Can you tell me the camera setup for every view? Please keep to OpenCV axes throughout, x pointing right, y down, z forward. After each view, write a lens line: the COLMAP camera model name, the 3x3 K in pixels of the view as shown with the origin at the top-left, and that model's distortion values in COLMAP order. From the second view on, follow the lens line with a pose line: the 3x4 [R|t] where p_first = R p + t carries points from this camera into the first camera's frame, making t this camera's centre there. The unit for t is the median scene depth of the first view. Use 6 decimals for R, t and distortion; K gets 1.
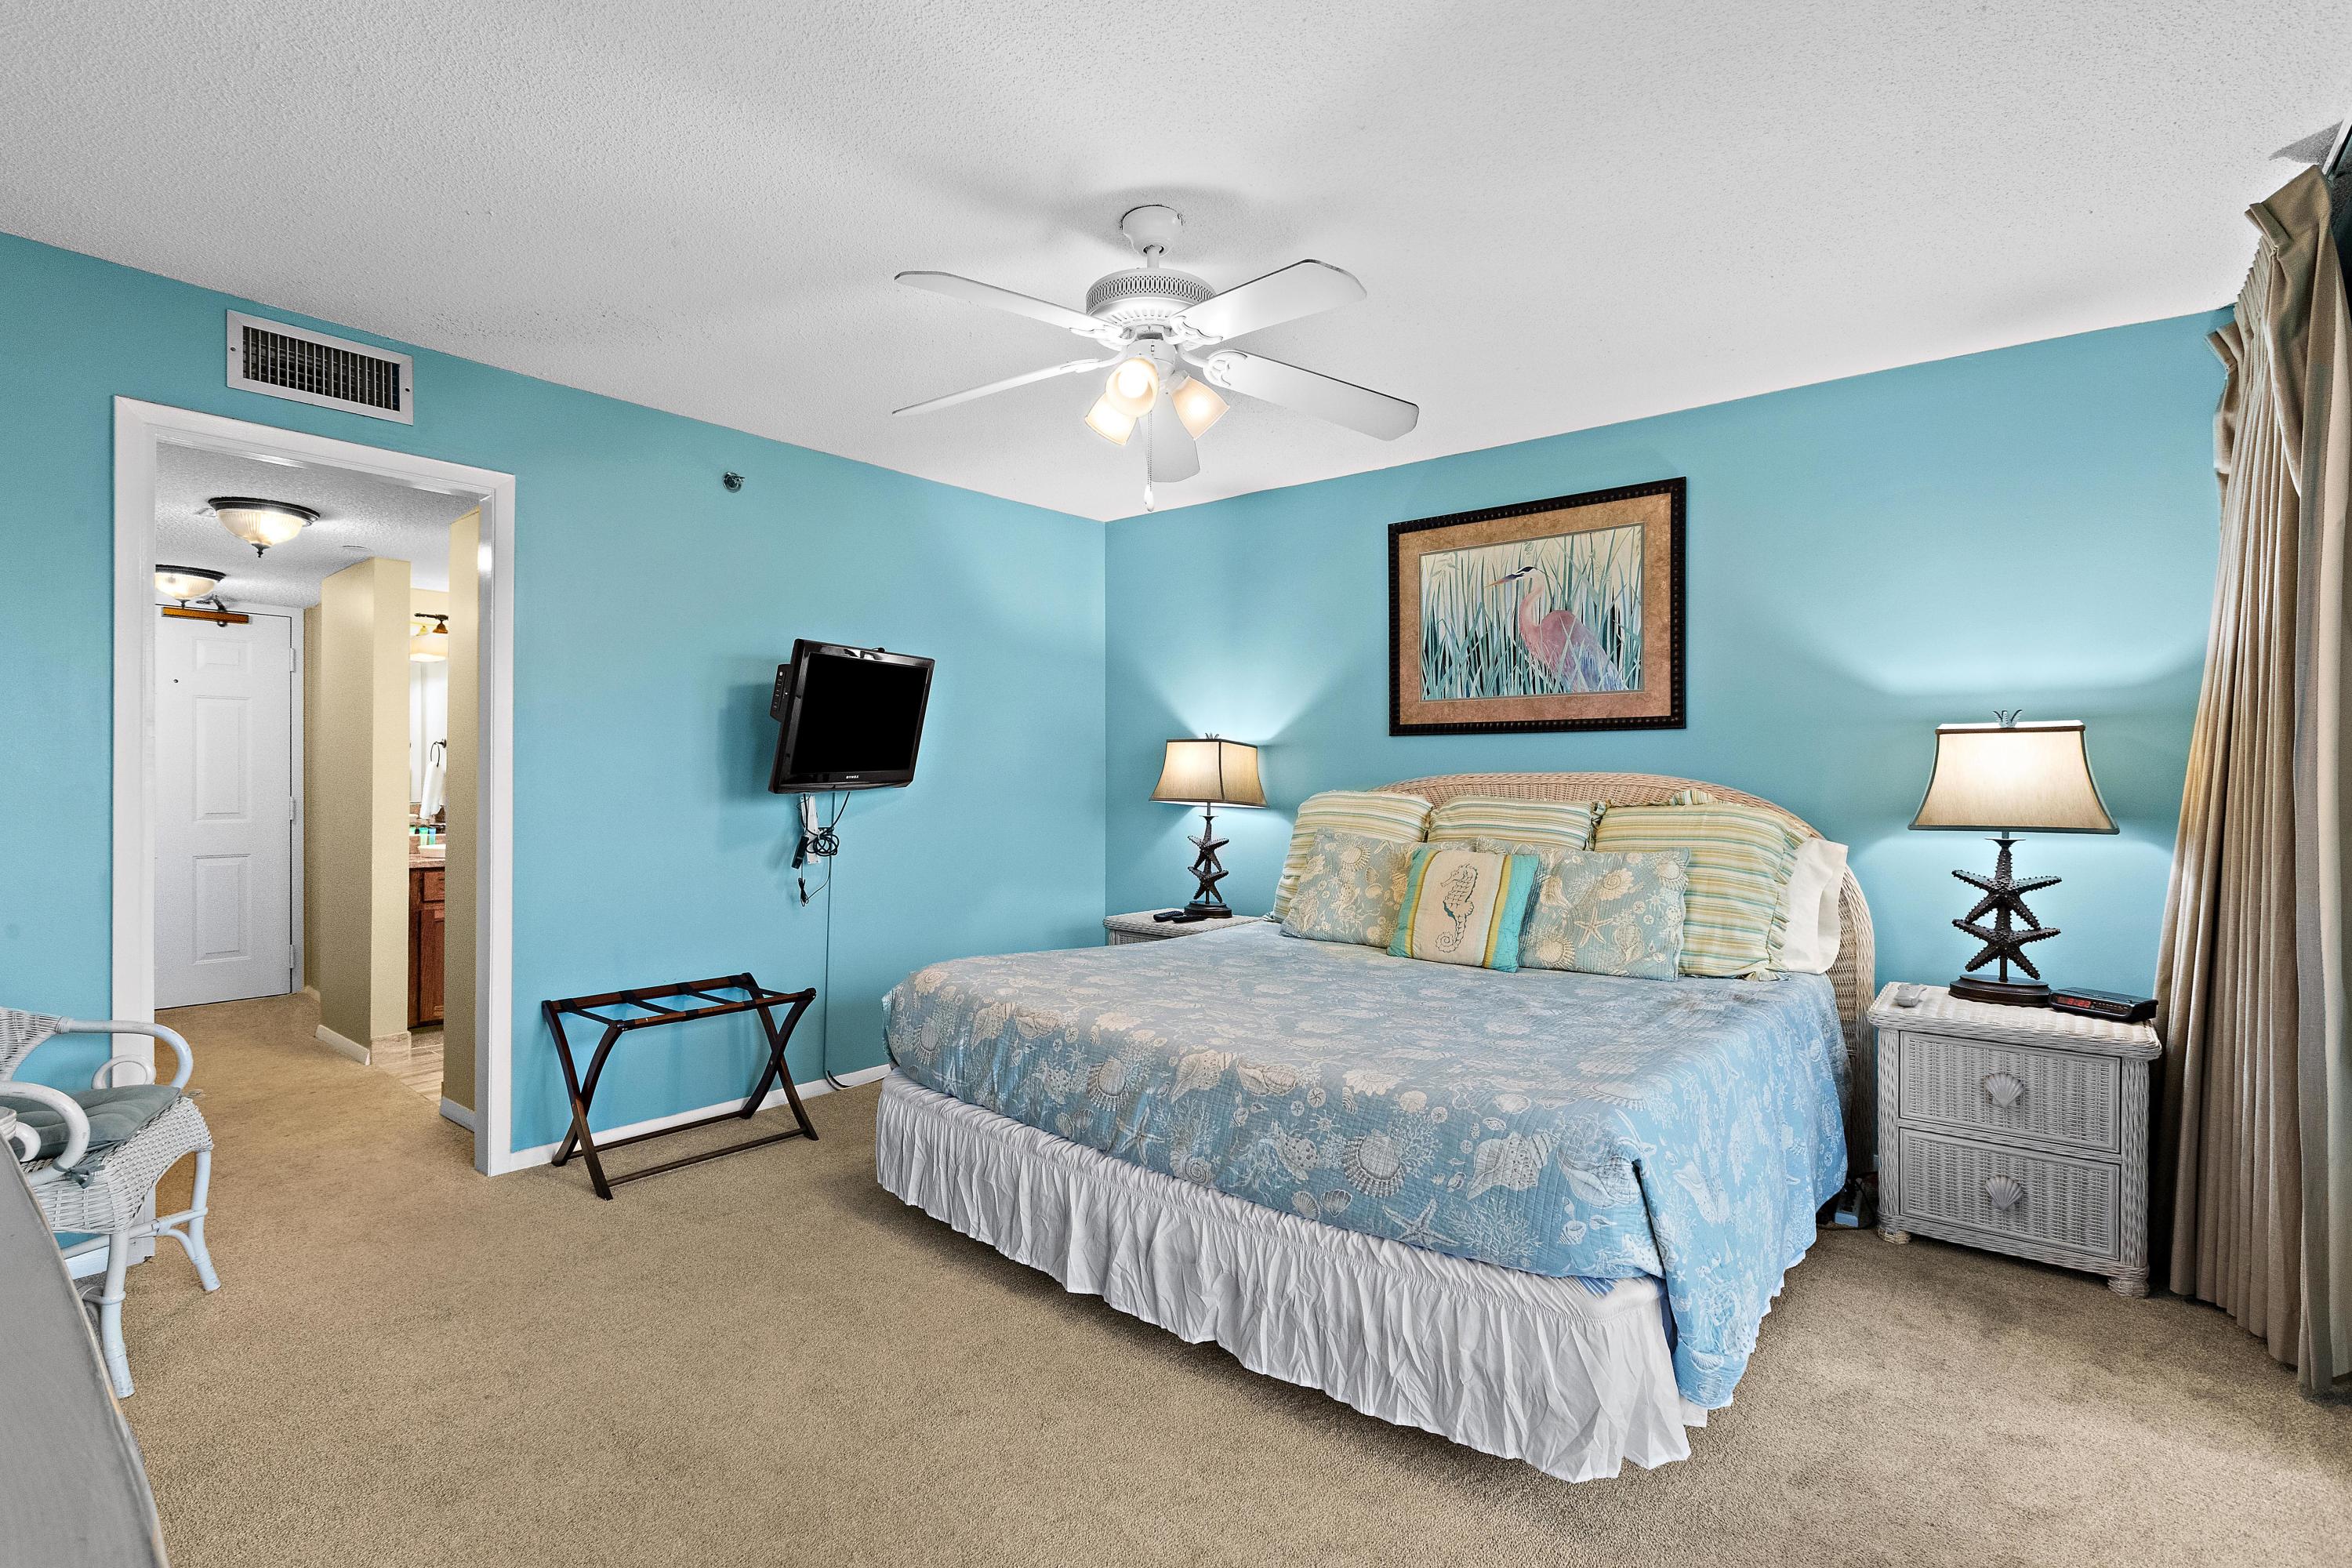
lens RADIAL K [[1075.4, 0, 1192.6], [0, 1075.4, 783.1], [0, 0, 1]] dist [0.001875, 0.000141]
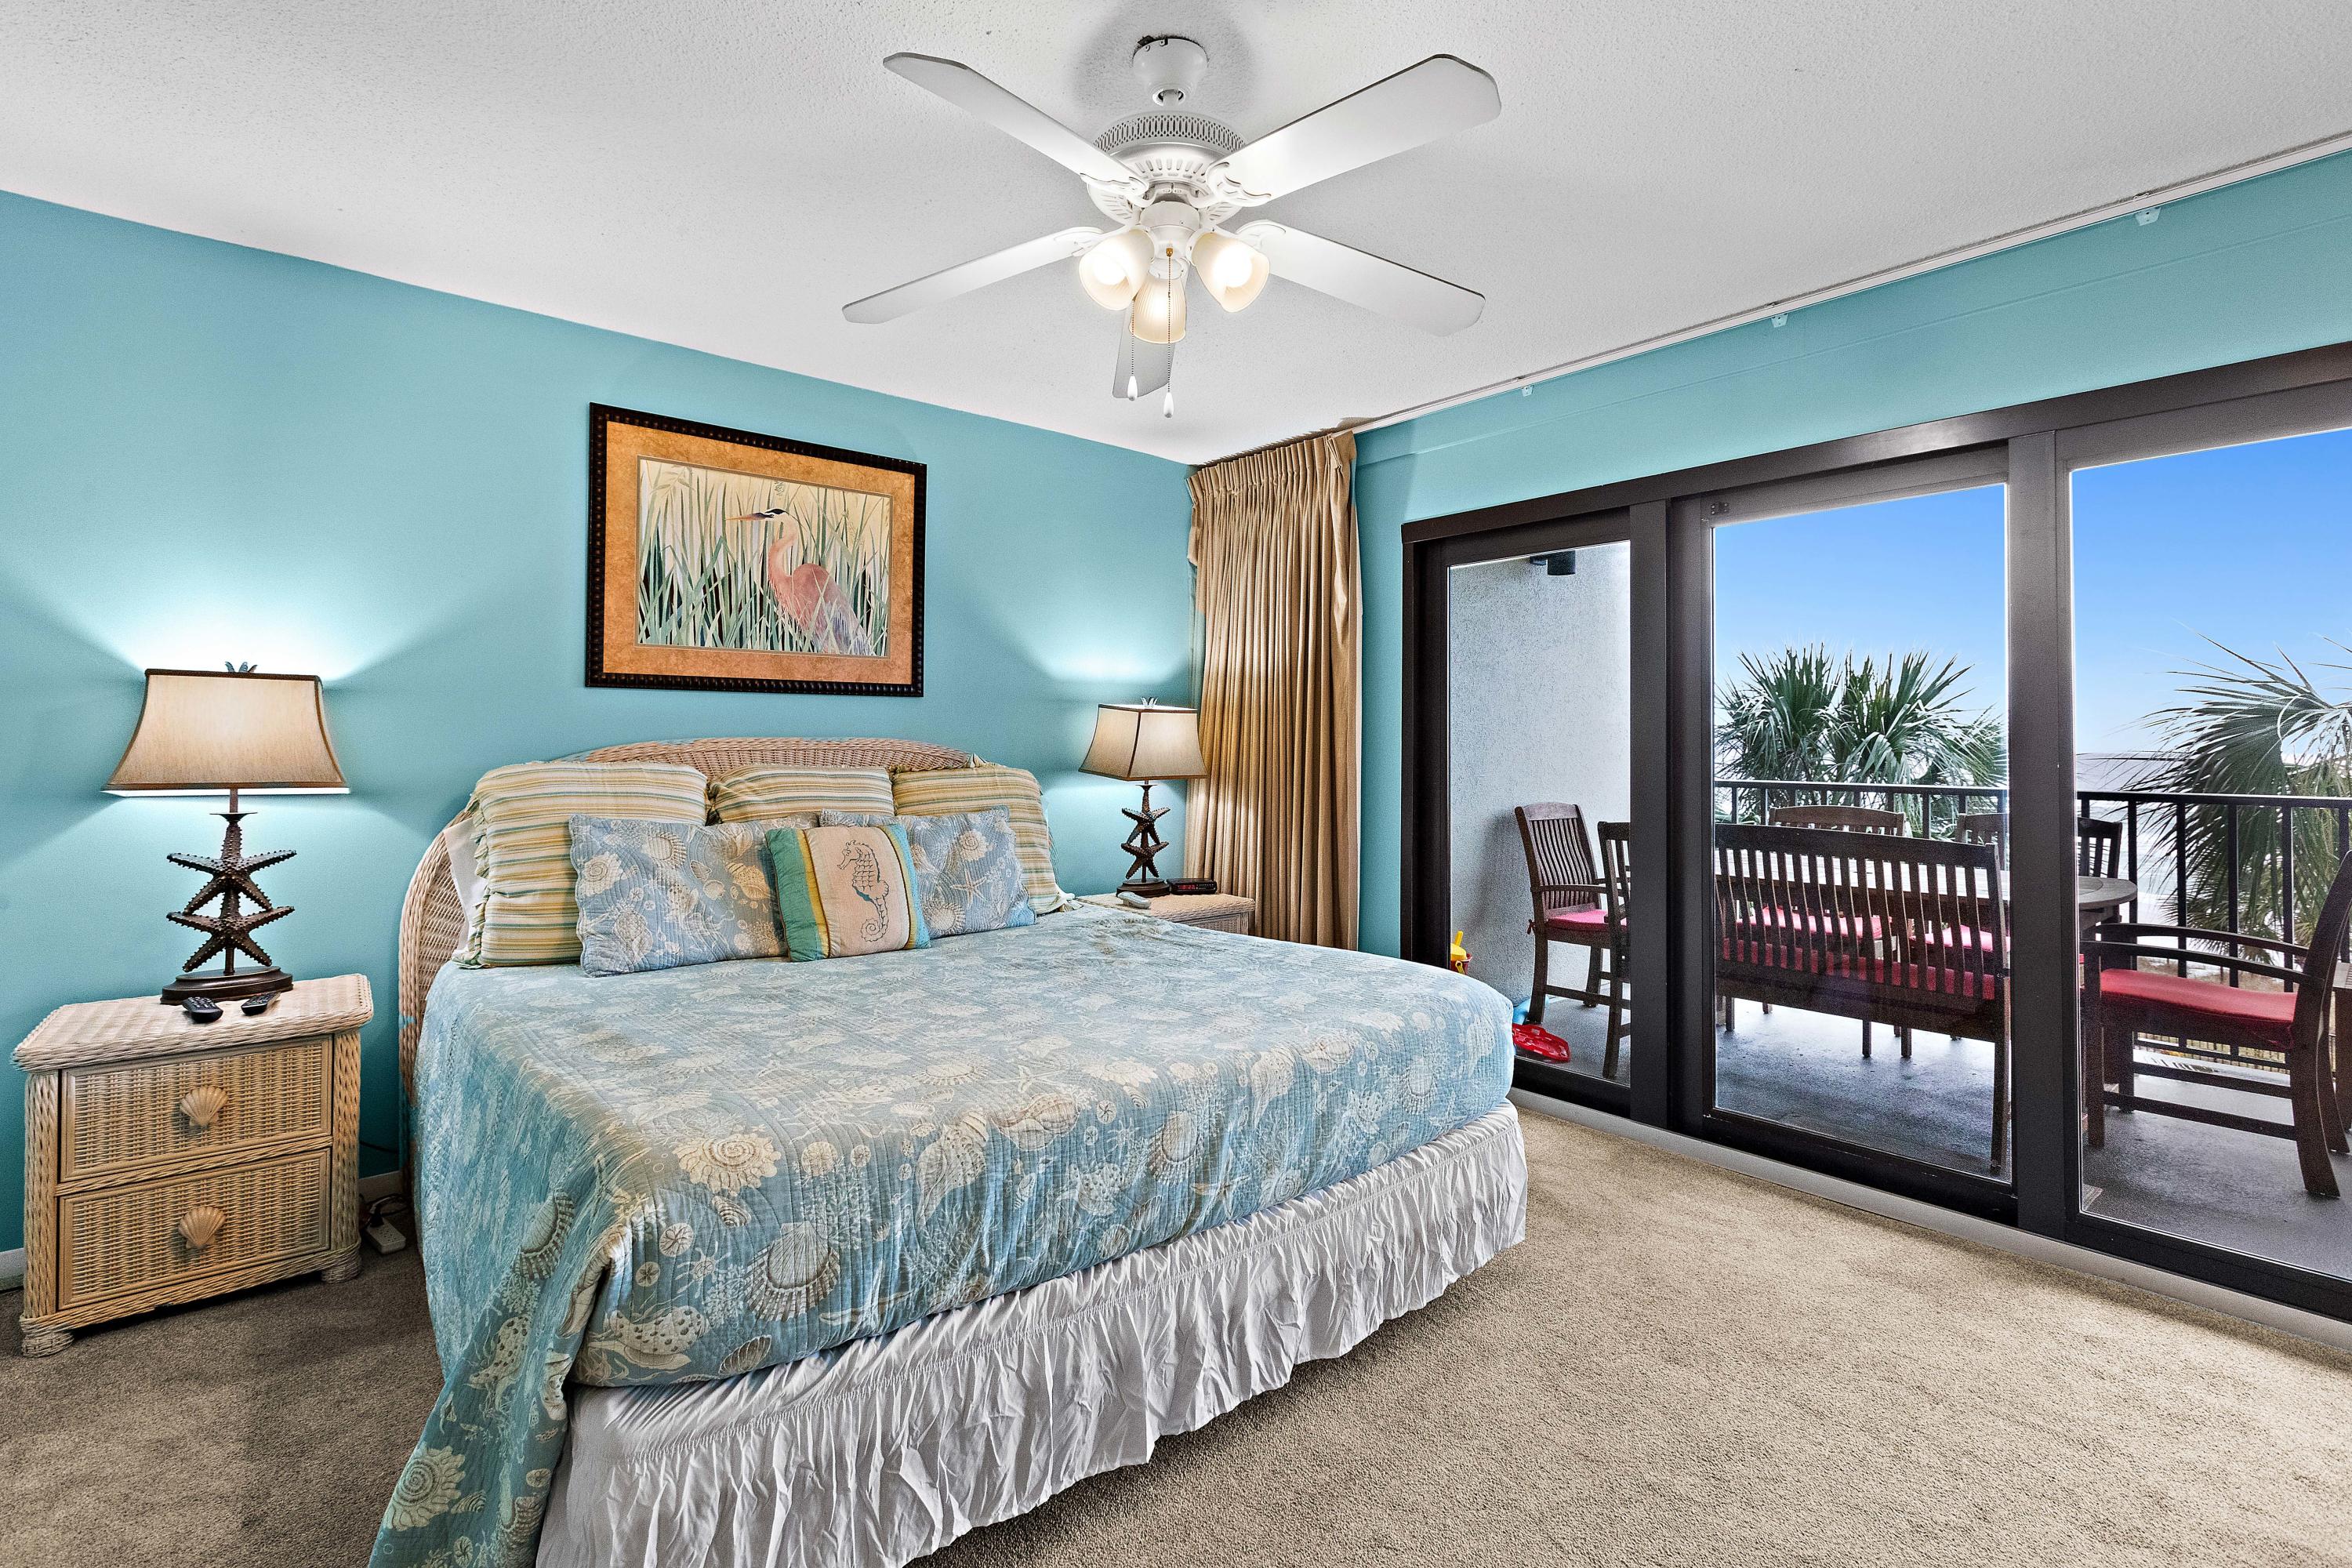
lens RADIAL K [[1075.4, 0, 1128.9], [0, 1075.4, 730.6], [0, 0, 1]] dist [0.001875, 0.000141]
pose [[0.213296, 0.007461, 0.976959, -0.586992], [0.000841, 0.999969, -0.007820, -0.009250], [-0.976987, 0.002489, 0.213283, 0.606178]]
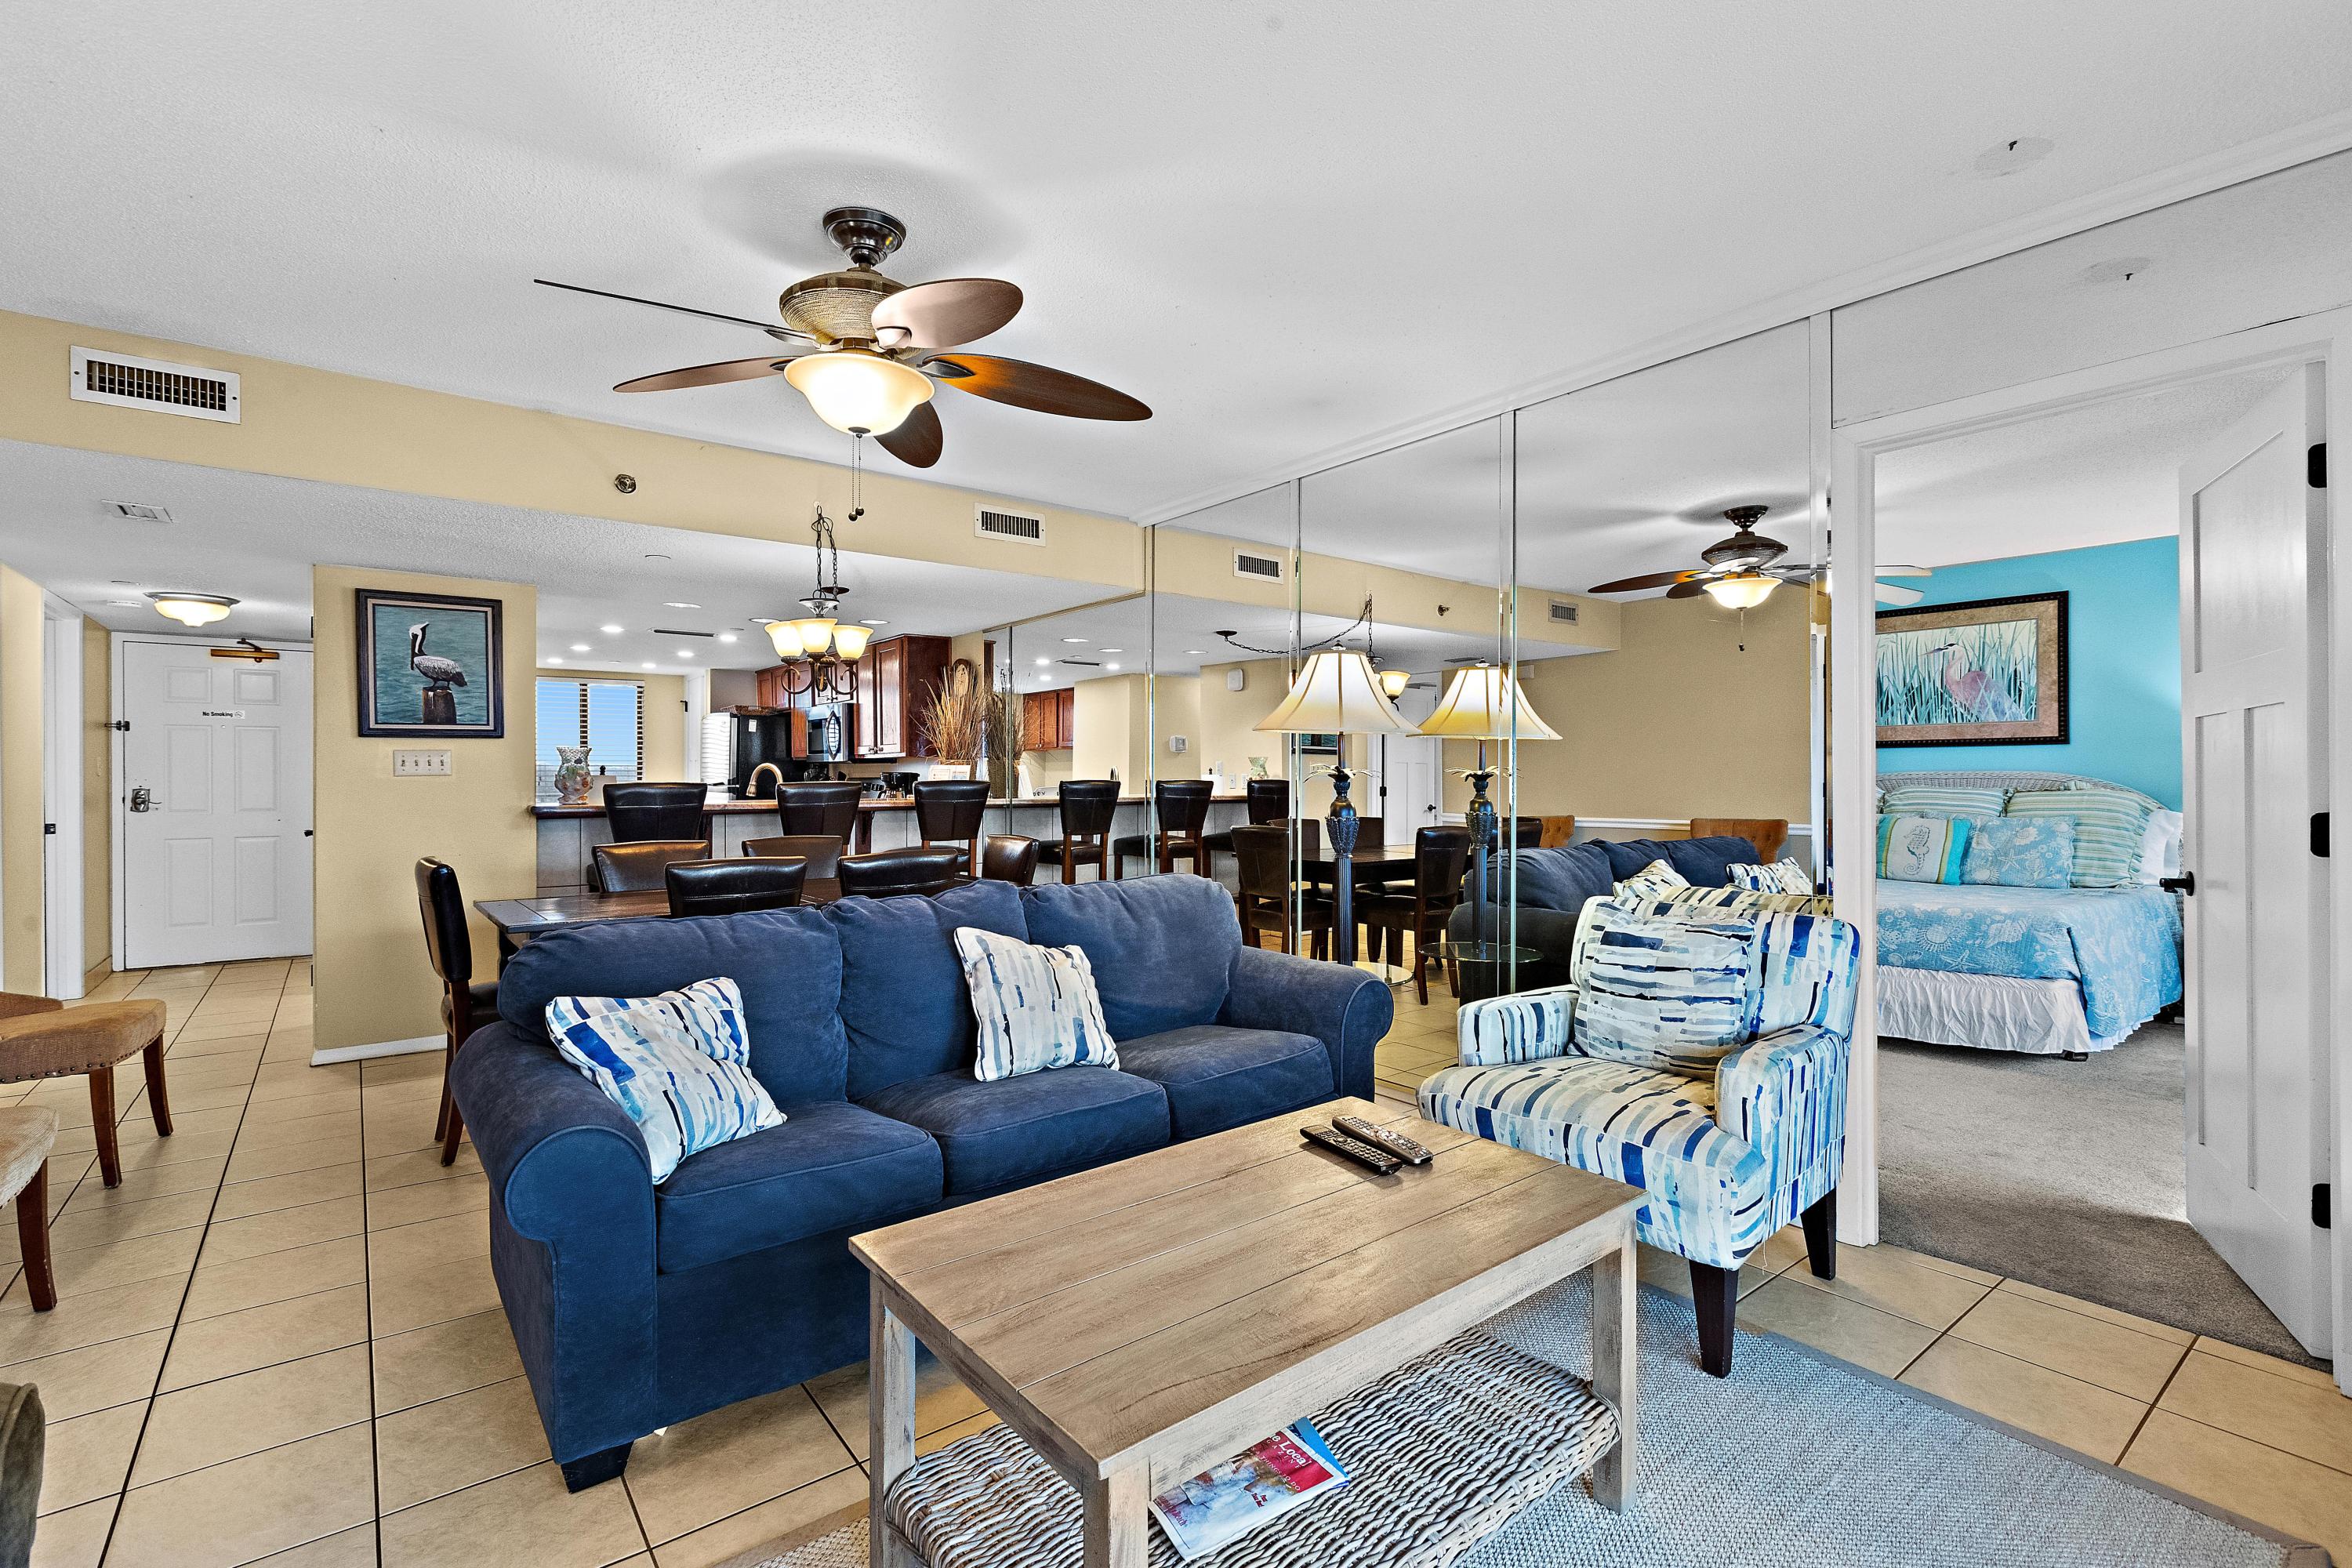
lens RADIAL K [[1075.4, 0, 1172.4], [0, 1075.4, 779.4], [0, 0, 1]] dist [0.001875, 0.000141]
pose [[0.973029, -0.003874, -0.230650, -0.525526], [0.003400, 0.999991, -0.002454, 0.002617], [0.230658, 0.001604, 0.973034, -0.971405]]
